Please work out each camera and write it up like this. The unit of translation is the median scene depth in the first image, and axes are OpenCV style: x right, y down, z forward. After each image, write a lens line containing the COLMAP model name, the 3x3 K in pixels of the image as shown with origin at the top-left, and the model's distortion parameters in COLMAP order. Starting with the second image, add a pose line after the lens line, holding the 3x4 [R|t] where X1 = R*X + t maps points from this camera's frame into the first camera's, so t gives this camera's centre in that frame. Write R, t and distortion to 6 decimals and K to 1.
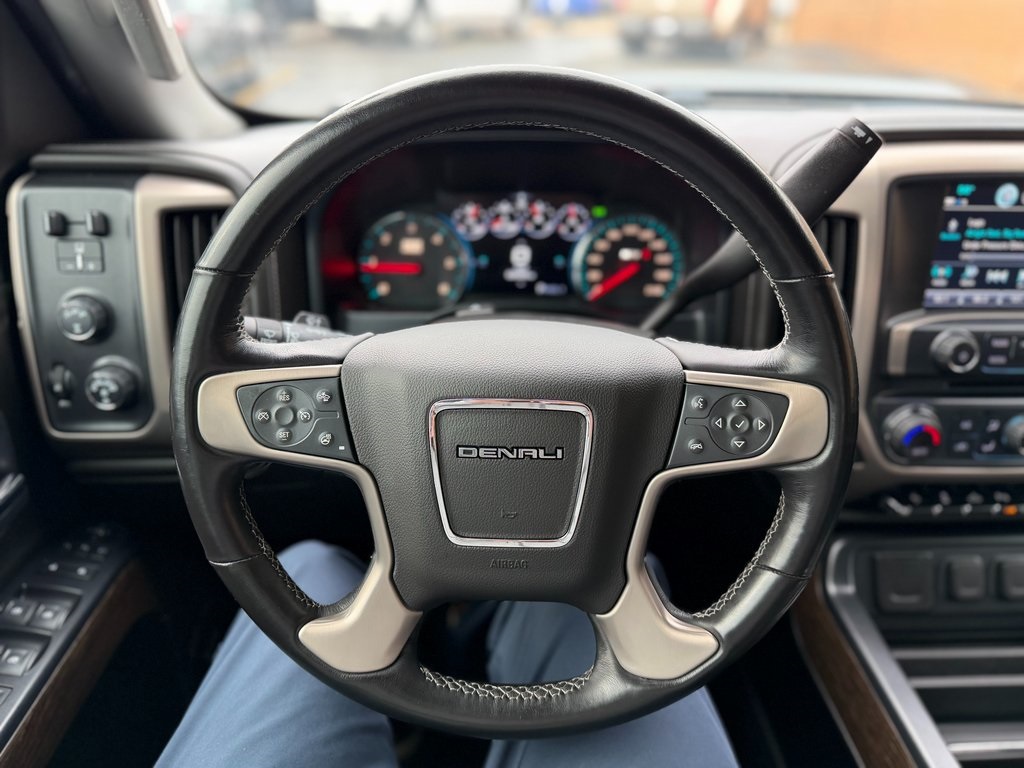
lens RADIAL K [[699.3, 0, 500.8], [0, 699.3, 358.5], [0, 0, 1]] dist [0.012504, -0.051831]
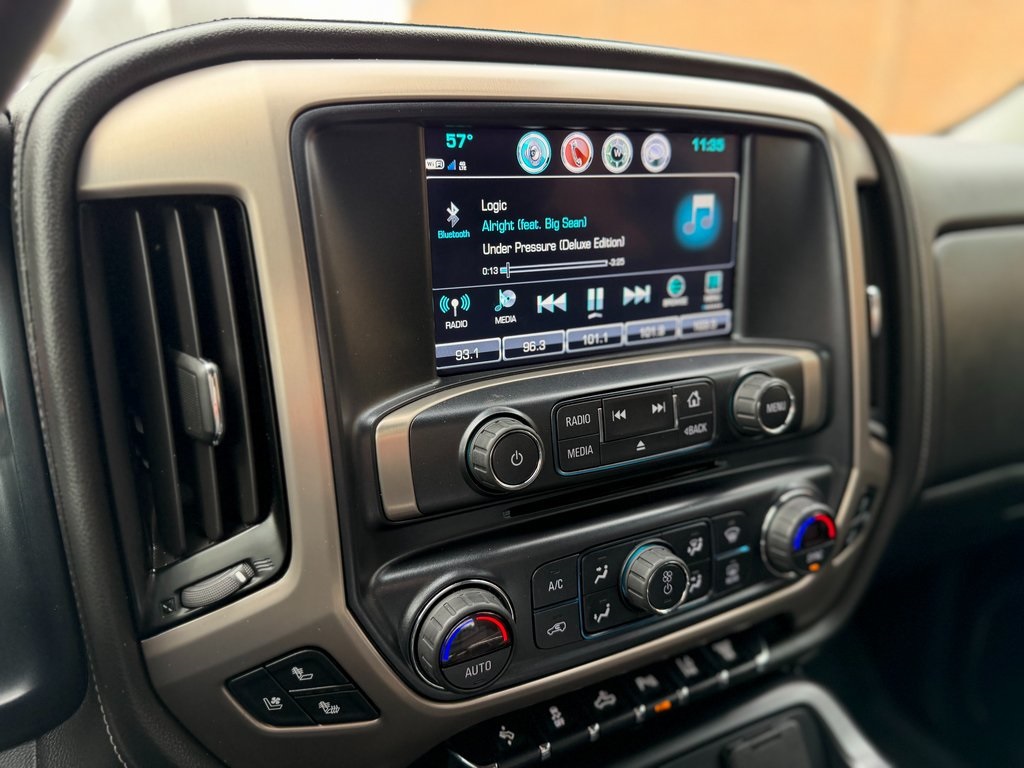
lens RADIAL K [[699.3, 0, 509.9], [0, 699.3, 389.4], [0, 0, 1]] dist [0.012504, -0.051831]
pose [[0.889913, -0.134591, 0.435820, 0.432722], [0.191594, 0.977396, -0.089380, -0.007387], [-0.413939, 0.163041, 0.895585, 0.524889]]
